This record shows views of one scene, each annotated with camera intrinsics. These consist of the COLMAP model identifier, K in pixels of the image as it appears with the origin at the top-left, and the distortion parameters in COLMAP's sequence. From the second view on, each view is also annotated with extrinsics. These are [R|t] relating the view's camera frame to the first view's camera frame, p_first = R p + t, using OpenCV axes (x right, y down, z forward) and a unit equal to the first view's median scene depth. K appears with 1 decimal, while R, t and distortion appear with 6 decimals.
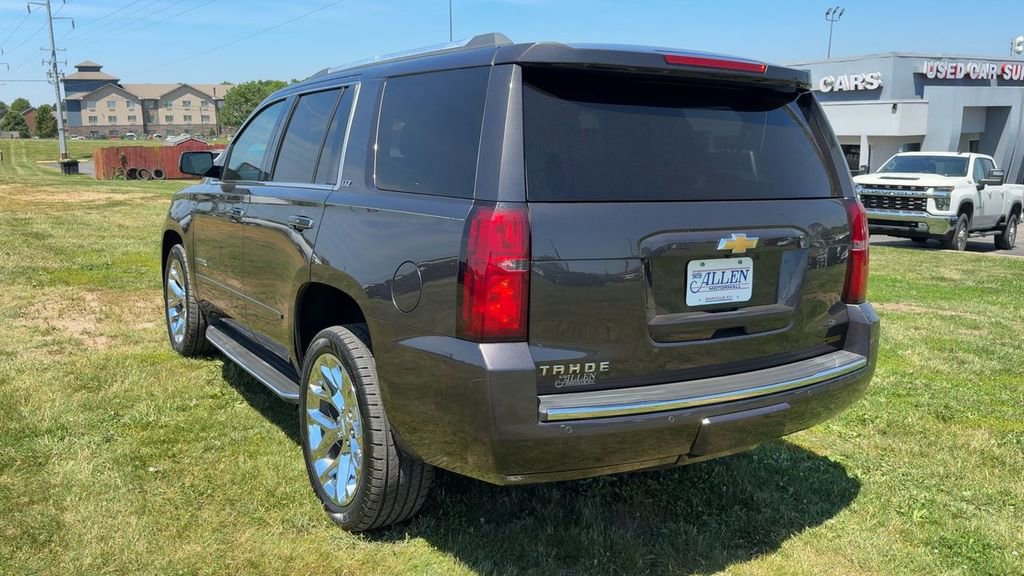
lens RADIAL K [[925.9, 0, 589.7], [0, 925.9, 288.0], [0, 0, 1]] dist [0.006000, -0.063209]
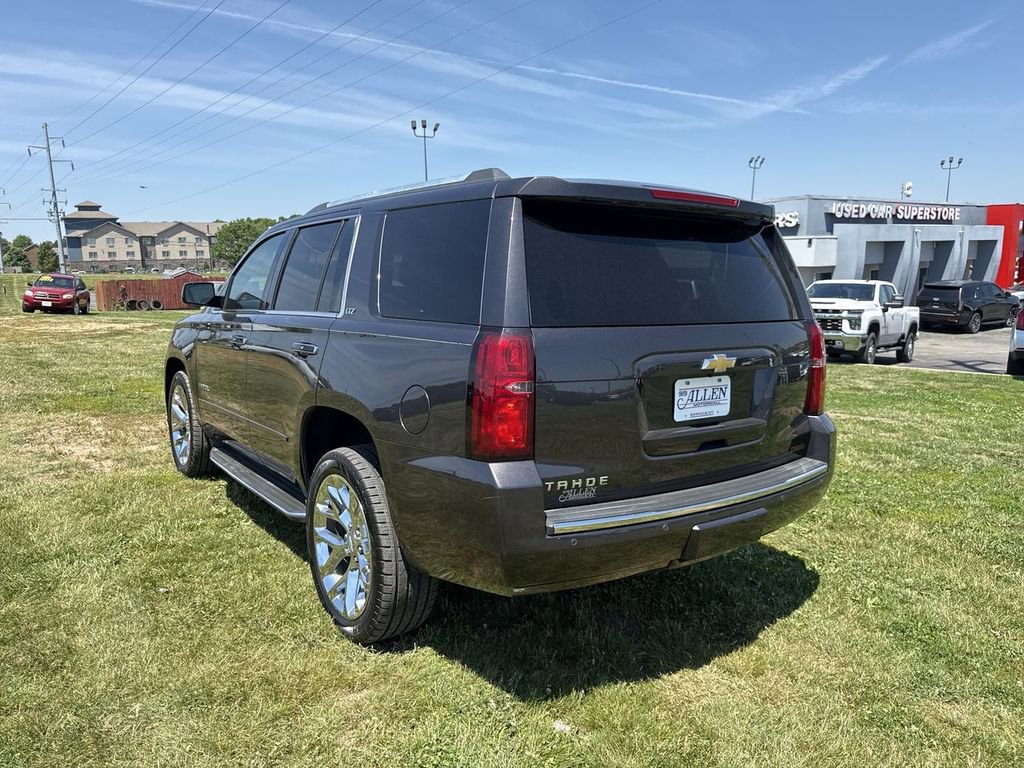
lens RADIAL K [[785.1, 0, 594.6], [0, 785.1, 395.2], [0, 0, 1]] dist [-0.004144, -0.035620]
pose [[0.996608, -0.018192, 0.080264, -0.054997], [0.018531, 0.999822, -0.003491, -0.008989], [-0.080186, 0.004966, 0.996768, 0.085043]]
